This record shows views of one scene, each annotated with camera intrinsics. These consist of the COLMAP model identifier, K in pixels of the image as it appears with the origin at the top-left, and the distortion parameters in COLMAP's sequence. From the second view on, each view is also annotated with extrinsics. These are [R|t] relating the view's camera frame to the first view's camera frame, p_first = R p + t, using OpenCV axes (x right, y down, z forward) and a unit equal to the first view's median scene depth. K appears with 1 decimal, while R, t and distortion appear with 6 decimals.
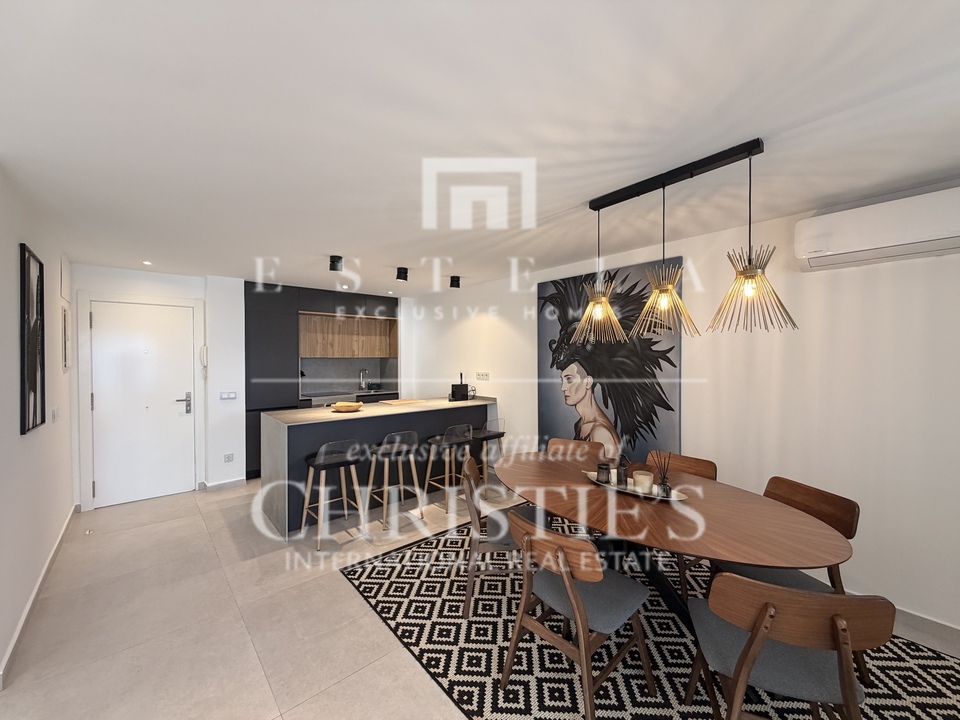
lens RADIAL K [[382.7, 0, 476.3], [0, 382.7, 359.5], [0, 0, 1]] dist [-0.000573, -0.000115]
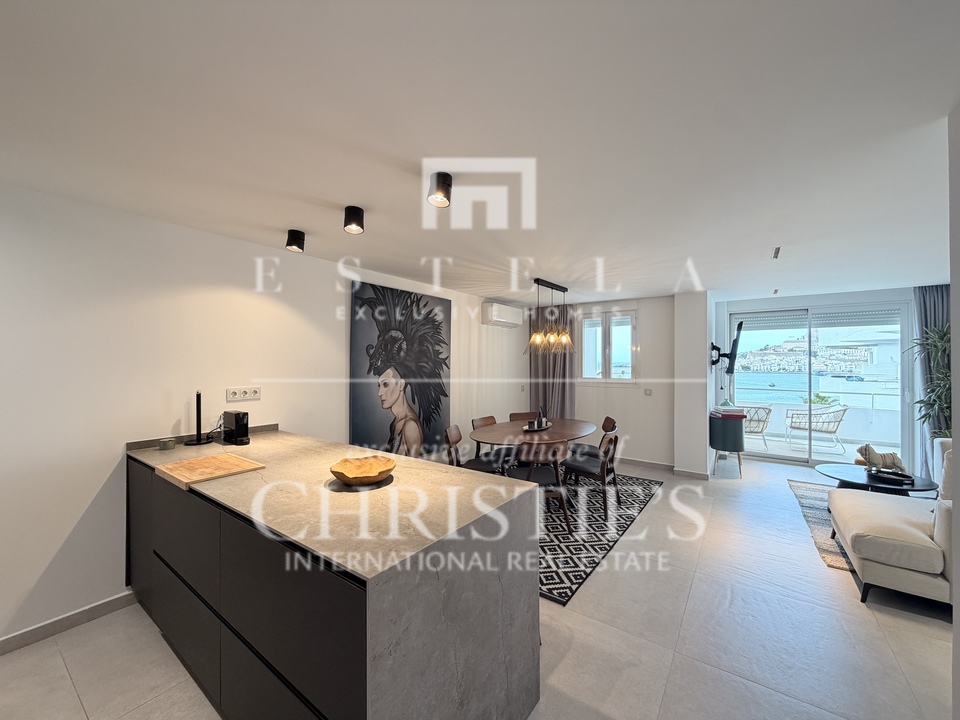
lens RADIAL K [[382.7, 0, 479.7], [0, 382.7, 358.8], [0, 0, 1]] dist [-0.000573, -0.000115]
pose [[-0.230403, 0.007269, 0.973068, -0.901059], [0.006679, 0.999960, -0.005888, -0.009894], [-0.973072, 0.005143, -0.230442, 1.068408]]
